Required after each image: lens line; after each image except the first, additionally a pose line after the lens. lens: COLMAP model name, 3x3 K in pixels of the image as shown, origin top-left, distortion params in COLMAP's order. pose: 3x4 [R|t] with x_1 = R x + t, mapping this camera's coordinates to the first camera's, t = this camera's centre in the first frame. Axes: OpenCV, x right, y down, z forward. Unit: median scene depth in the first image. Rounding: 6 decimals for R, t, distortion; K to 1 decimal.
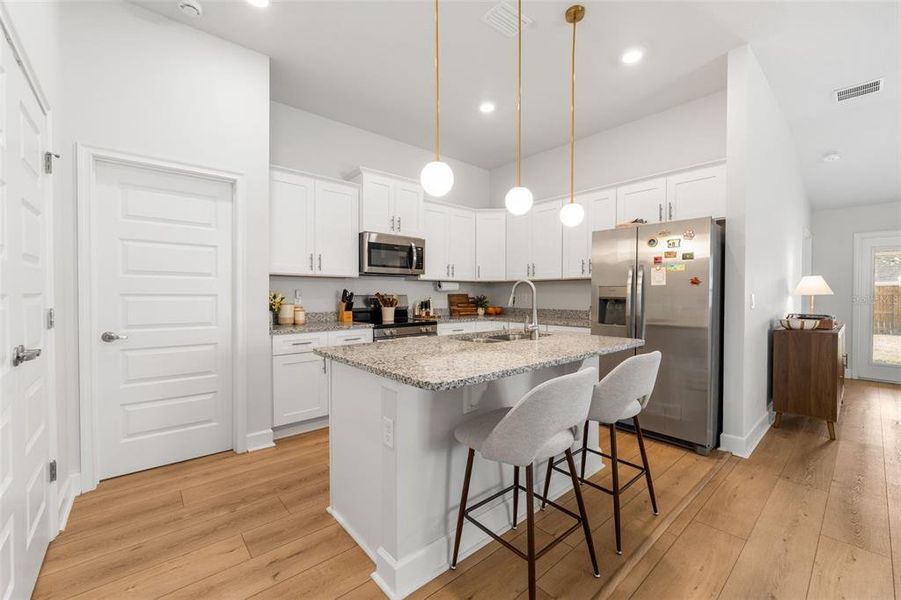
lens RADIAL K [[363.7, 0, 448.3], [0, 363.7, 300.2], [0, 0, 1]] dist [0.001459, 0.000037]
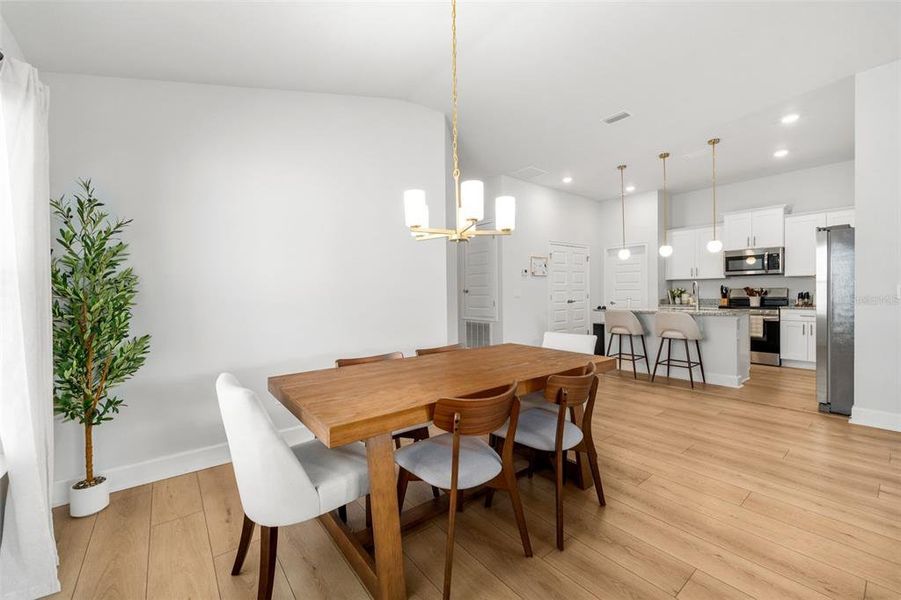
lens RADIAL K [[363.7, 0, 452.9], [0, 363.7, 298.3], [0, 0, 1]] dist [0.001459, 0.000037]
pose [[-0.028777, 0.016071, -0.999457, 1.709143], [-0.013002, 0.999780, 0.016451, 0.020718], [0.999501, 0.013469, -0.028561, -0.237642]]
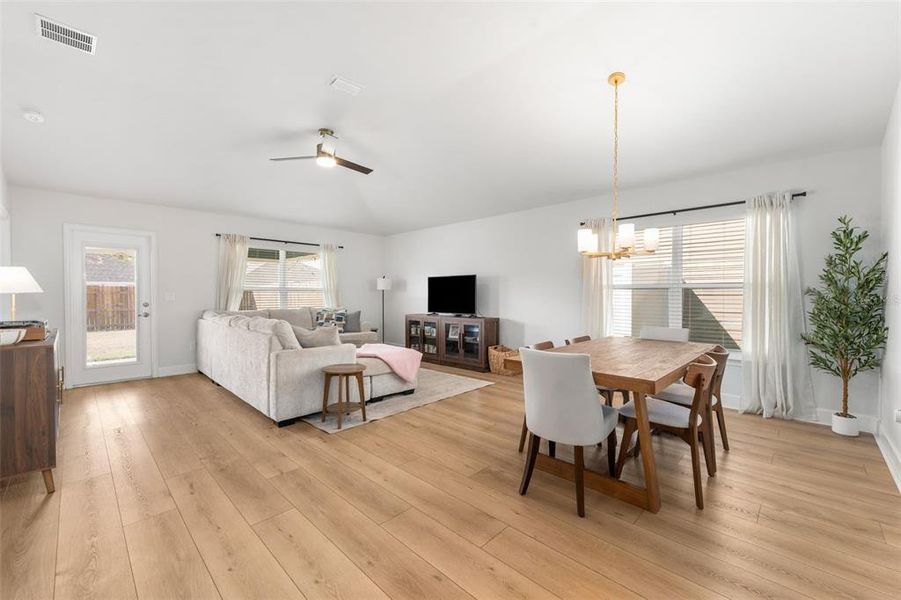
lens RADIAL K [[363.7, 0, 453.6], [0, 363.7, 296.0], [0, 0, 1]] dist [0.001459, 0.000037]
pose [[-0.091712, -0.009518, 0.995740, 0.239426], [0.022651, 0.999676, 0.011642, 0.001278], [-0.995528, 0.023622, -0.091467, 0.236581]]
